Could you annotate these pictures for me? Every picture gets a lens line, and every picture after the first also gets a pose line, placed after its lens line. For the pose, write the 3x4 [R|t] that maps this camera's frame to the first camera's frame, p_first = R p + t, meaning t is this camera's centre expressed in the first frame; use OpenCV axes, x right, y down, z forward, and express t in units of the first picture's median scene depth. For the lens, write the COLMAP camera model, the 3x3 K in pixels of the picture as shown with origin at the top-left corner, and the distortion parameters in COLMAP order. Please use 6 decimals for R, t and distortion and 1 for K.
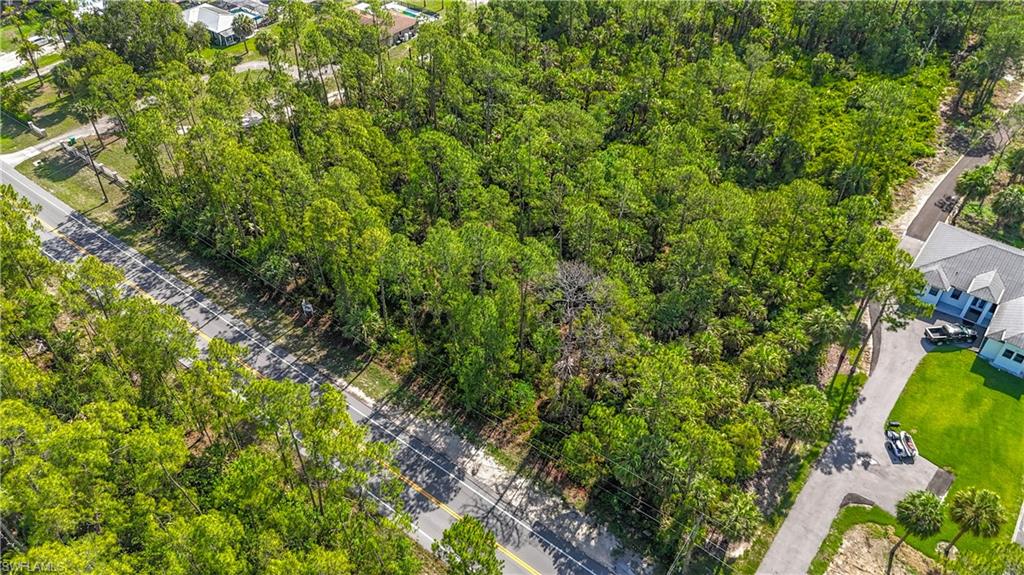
lens RADIAL K [[748.2, 0, 505.7], [0, 748.2, 304.7], [0, 0, 1]] dist [0.057515, -0.063404]
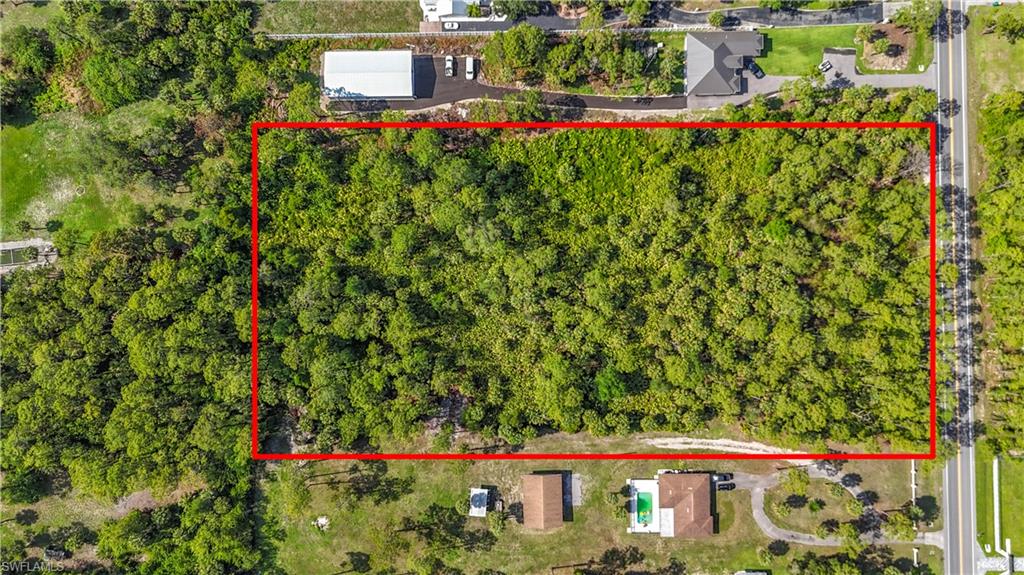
lens RADIAL K [[756.5, 0, 511.1], [0, 756.5, 306.1], [0, 0, 1]] dist [0.047506, -0.062069]
pose [[-0.622963, -0.781557, 0.032957, 0.428373], [0.545815, -0.404106, 0.734020, -2.512960], [-0.560360, 0.475256, 0.678328, 0.186188]]
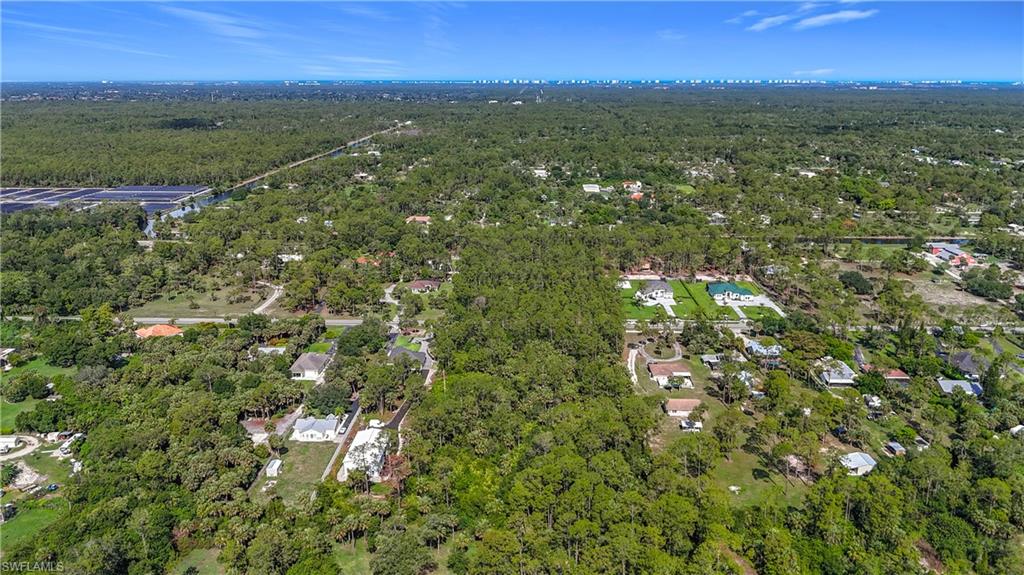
lens RADIAL K [[767.0, 0, 512.5], [0, 767.0, 316.6], [0, 0, 1]] dist [0.042348, -0.070997]
pose [[-0.807226, 0.177654, -0.562873, 2.574969], [-0.398650, 0.539159, 0.741880, -3.524250], [0.435276, 0.823254, -0.364401, 2.707798]]
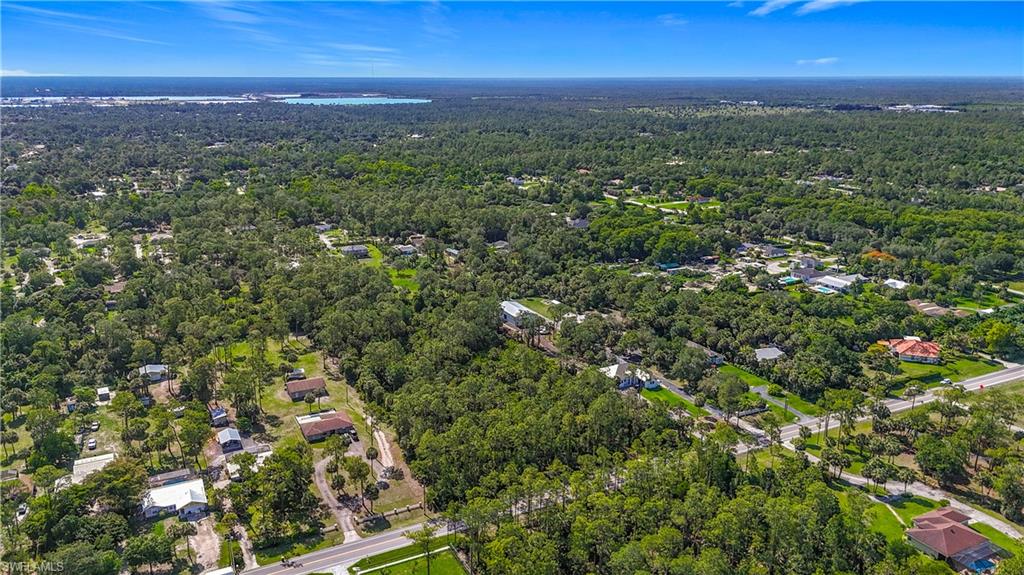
lens RADIAL K [[773.7, 0, 512.0], [0, 773.7, 287.5], [0, 0, 1]] dist [0.069531, -0.068531]
pose [[0.426235, -0.238986, 0.872473, -2.703860], [0.612591, 0.785924, -0.083994, -0.383170], [-0.665624, 0.570271, 0.481389, -0.583009]]
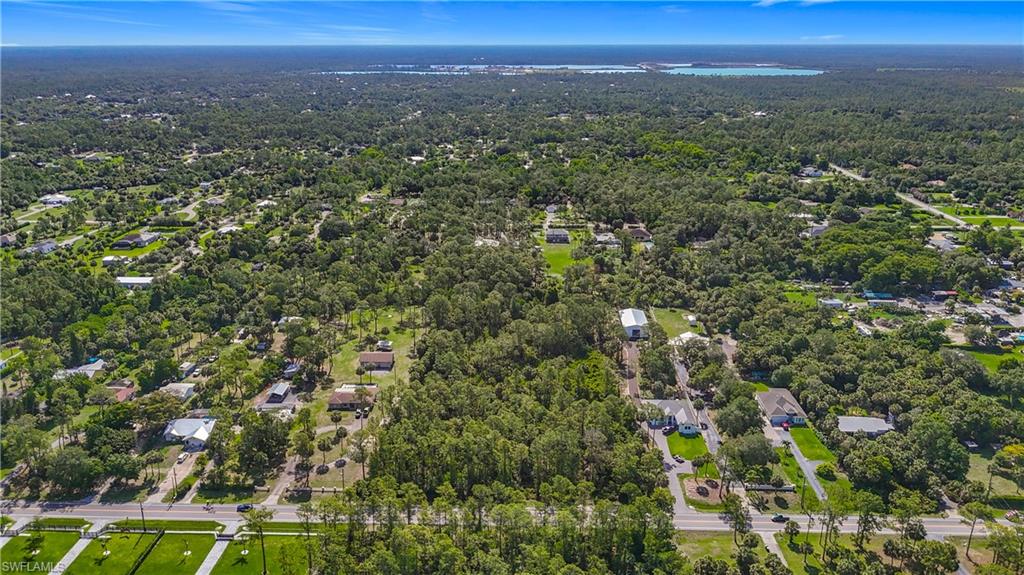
lens RADIAL K [[767.0, 0, 512.5], [0, 767.0, 316.6], [0, 0, 1]] dist [0.042348, -0.070997]
pose [[0.809463, -0.198153, 0.552725, -1.623899], [0.397840, 0.877415, -0.268079, 0.231665], [-0.431849, 0.436896, 0.789068, -1.441305]]
